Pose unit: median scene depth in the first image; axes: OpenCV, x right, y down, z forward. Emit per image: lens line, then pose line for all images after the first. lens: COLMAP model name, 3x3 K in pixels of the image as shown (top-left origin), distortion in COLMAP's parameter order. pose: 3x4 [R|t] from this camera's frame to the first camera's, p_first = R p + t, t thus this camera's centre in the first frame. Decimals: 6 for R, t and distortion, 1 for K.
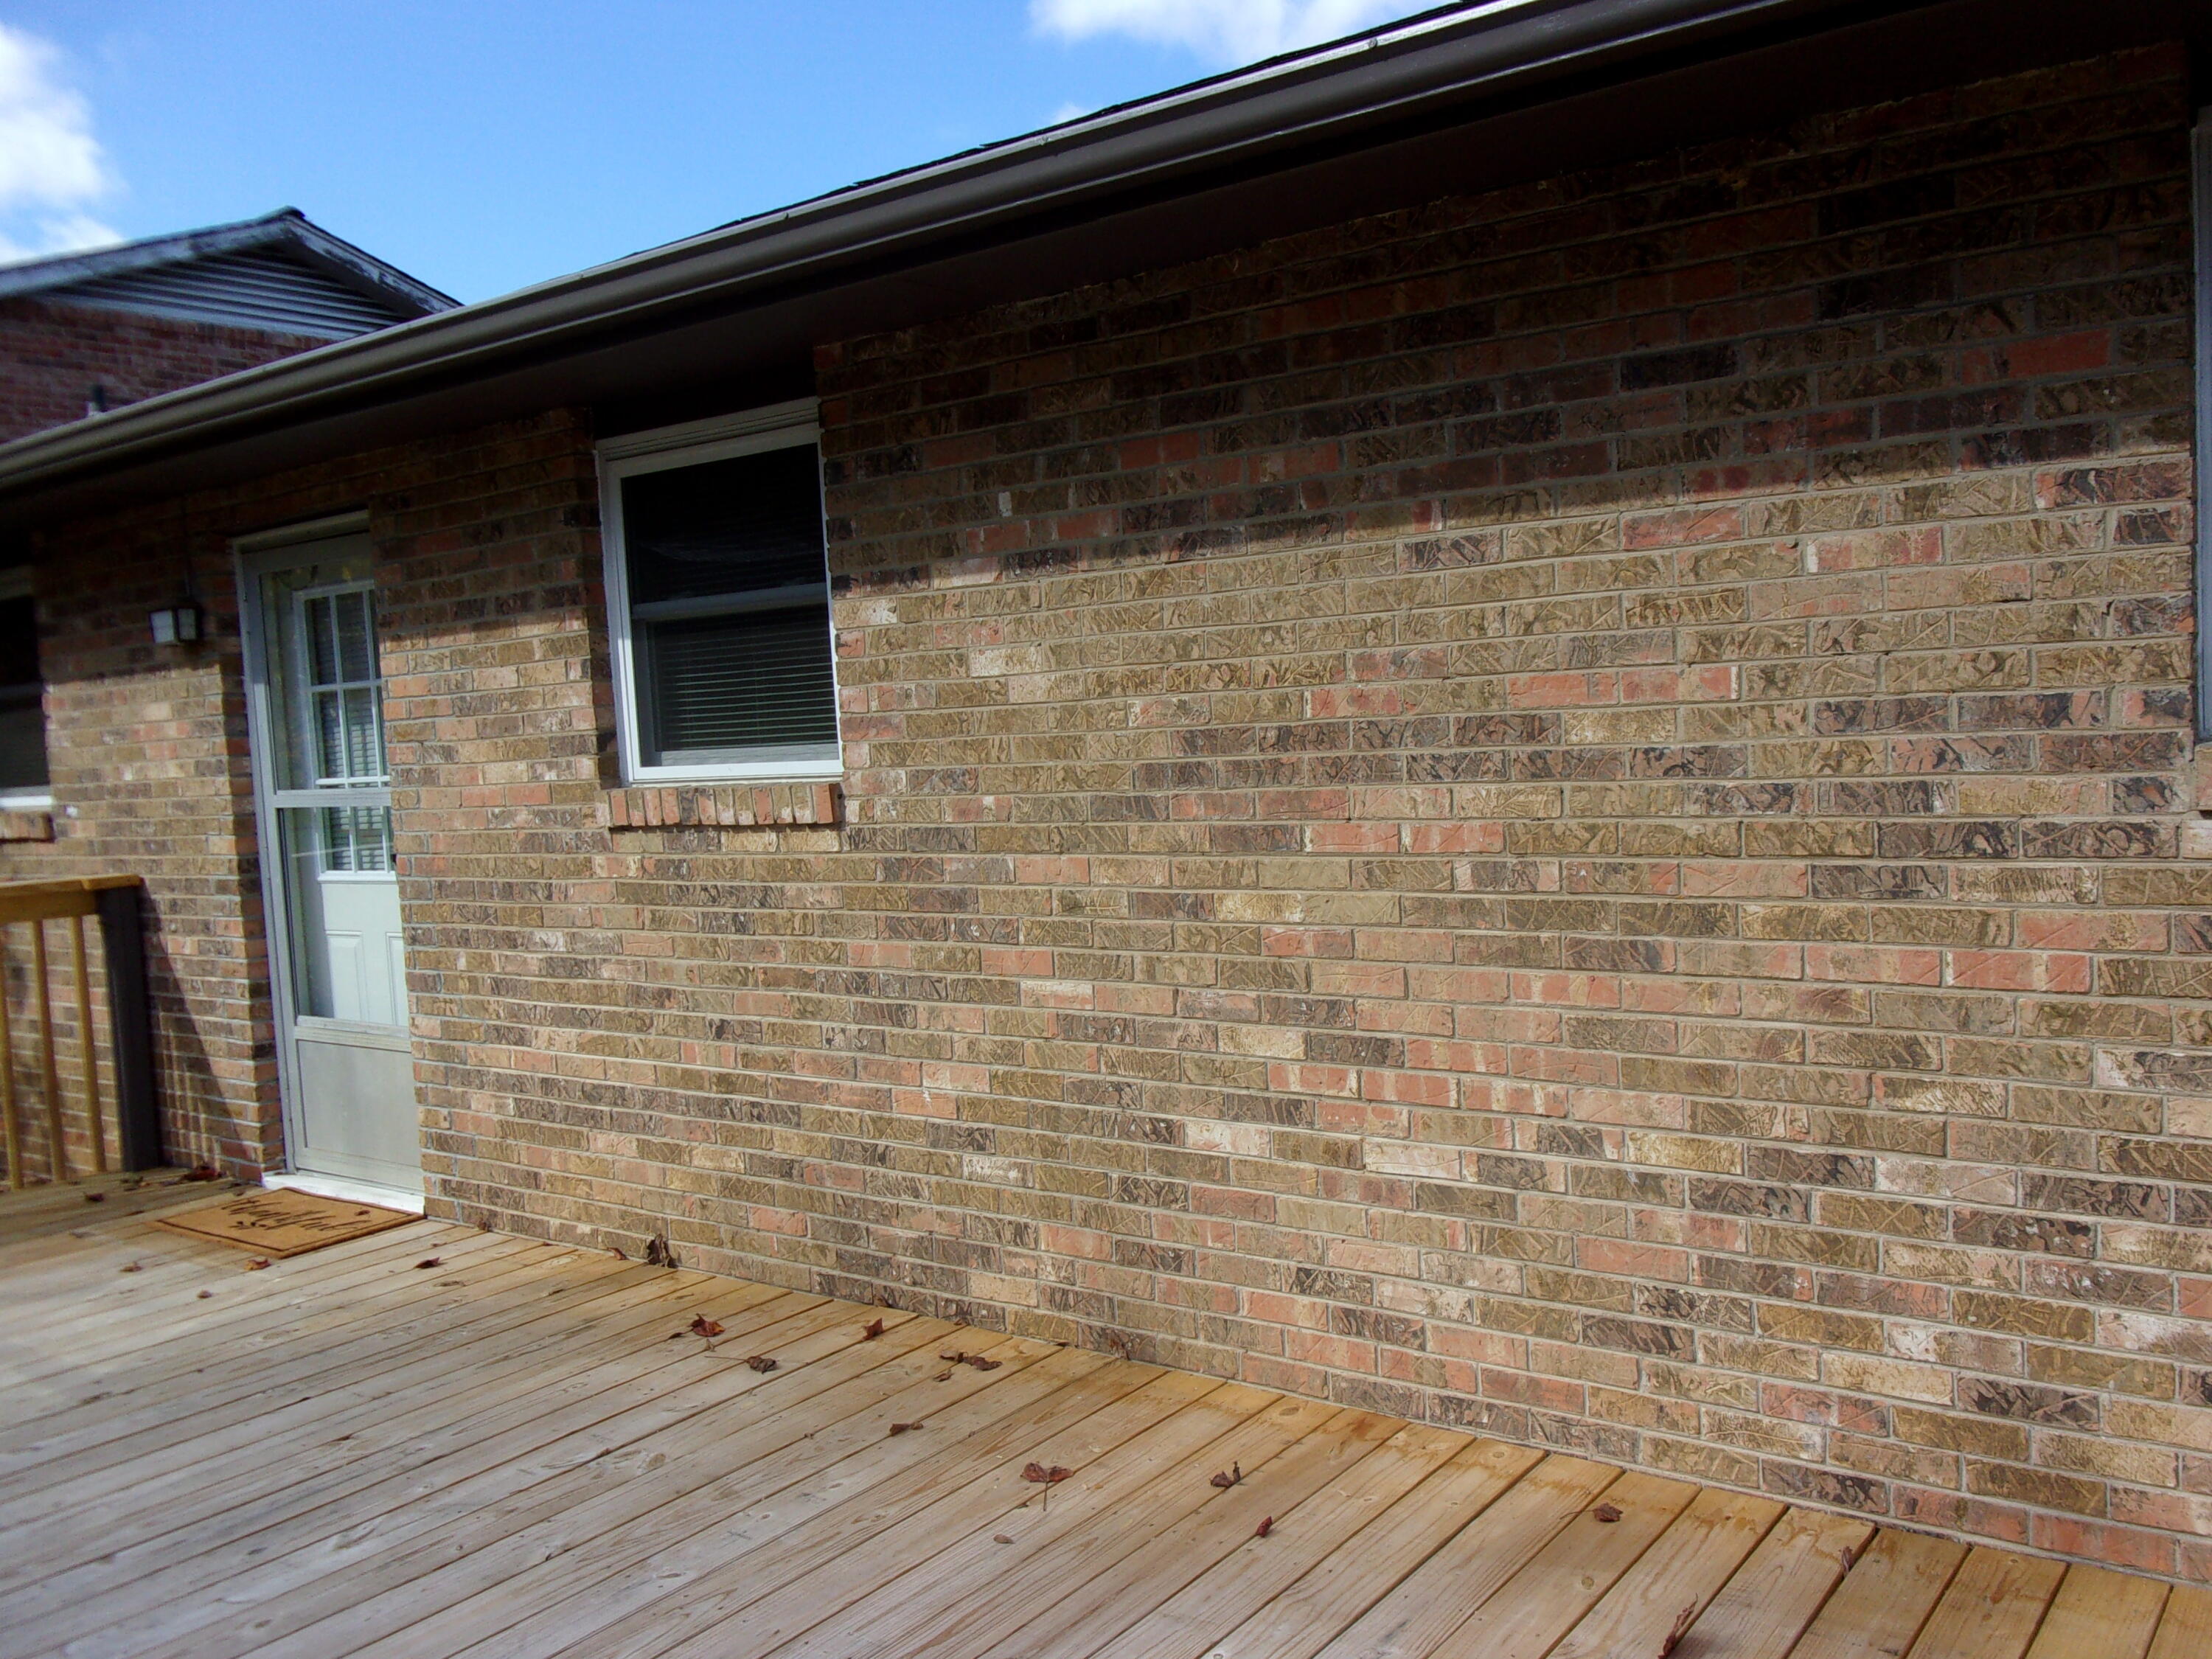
lens RADIAL K [[1791.2, 0, 1096.6], [0, 1791.2, 843.1], [0, 0, 1]] dist [0.004815, -0.040973]
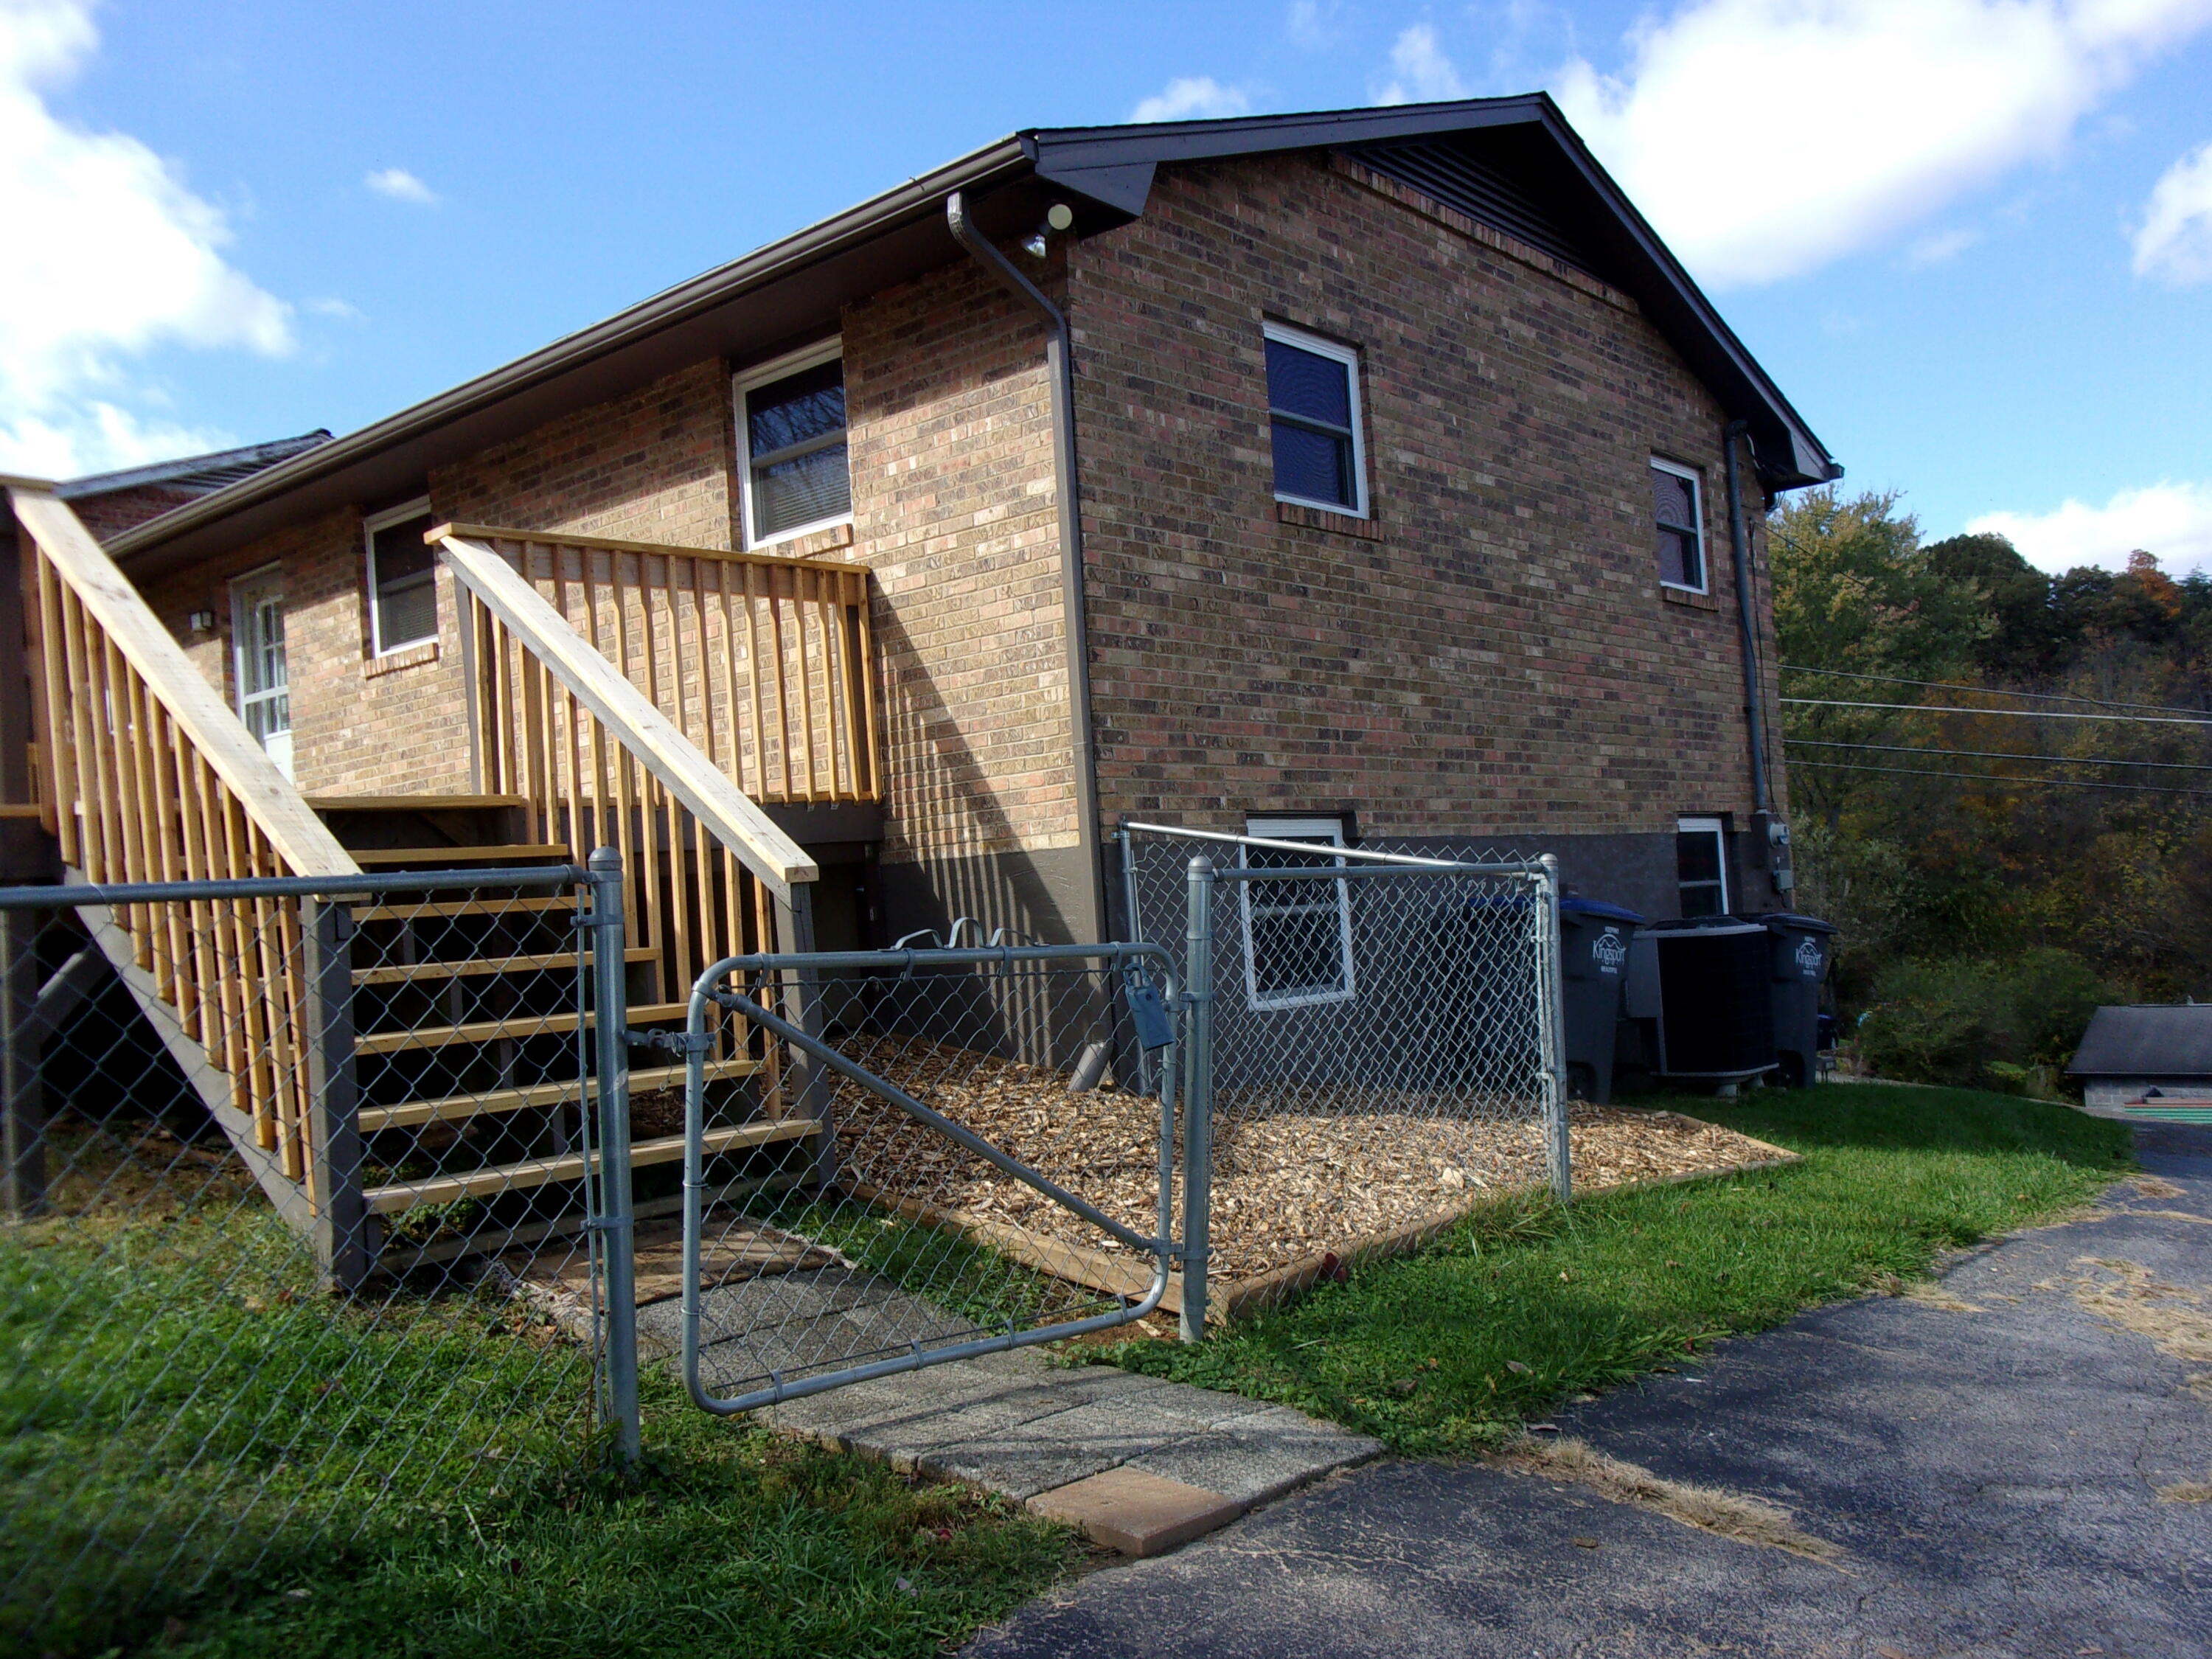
lens RADIAL K [[1791.2, 0, 1096.6], [0, 1791.2, 843.1], [0, 0, 1]] dist [0.004815, -0.040973]
pose [[0.997700, -0.023195, -0.063695, 0.811019], [0.016723, 0.994814, -0.100328, 0.447749], [0.065692, 0.099032, 0.992914, -1.219636]]
